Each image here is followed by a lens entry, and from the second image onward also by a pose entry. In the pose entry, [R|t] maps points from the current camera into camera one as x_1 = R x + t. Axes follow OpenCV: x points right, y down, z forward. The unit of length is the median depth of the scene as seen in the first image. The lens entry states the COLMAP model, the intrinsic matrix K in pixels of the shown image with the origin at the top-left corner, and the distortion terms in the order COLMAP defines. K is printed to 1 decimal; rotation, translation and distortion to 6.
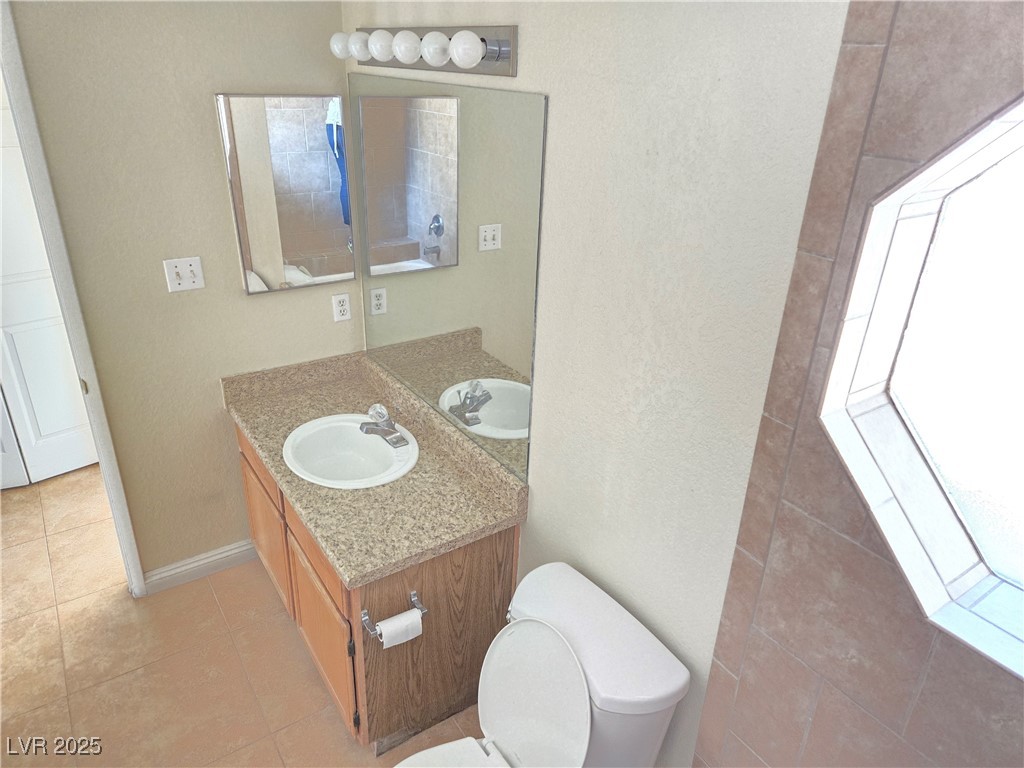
lens RADIAL K [[686.3, 0, 516.6], [0, 686.3, 388.2], [0, 0, 1]] dist [0.070174, -0.057083]
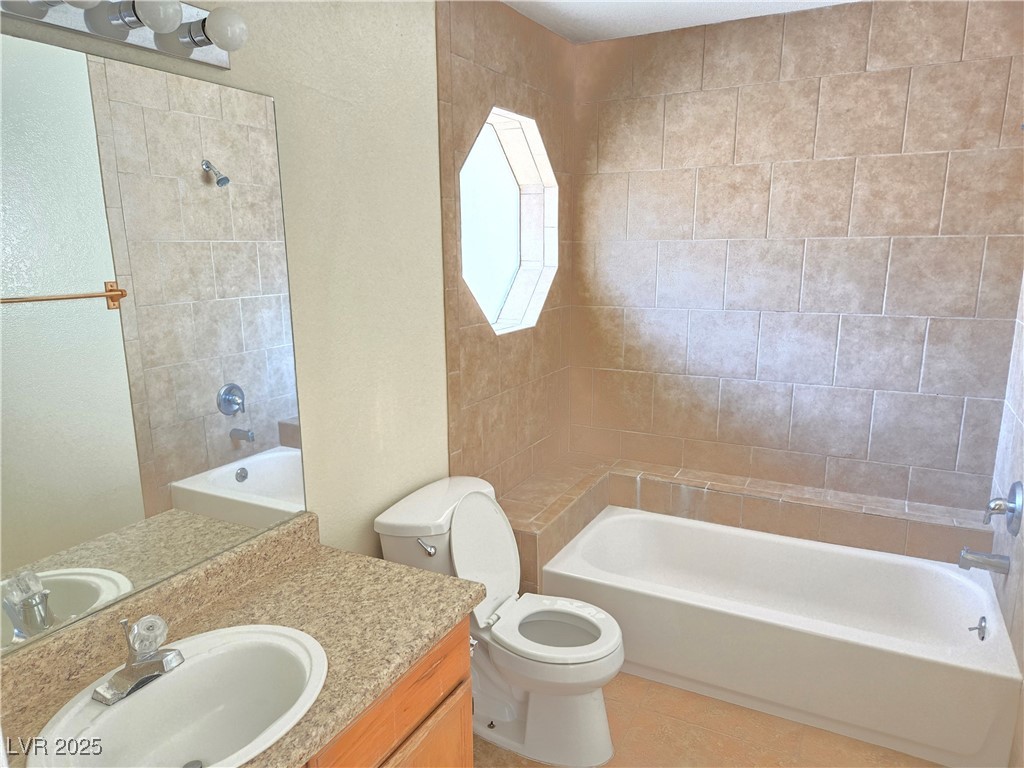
lens RADIAL K [[686.3, 0, 516.6], [0, 686.3, 388.2], [0, 0, 1]] dist [0.070174, -0.057083]
pose [[-0.455407, -0.227219, 0.860800, -1.371899], [0.376029, 0.827314, 0.417318, -0.439319], [-0.806974, 0.513735, -0.291323, 1.488442]]
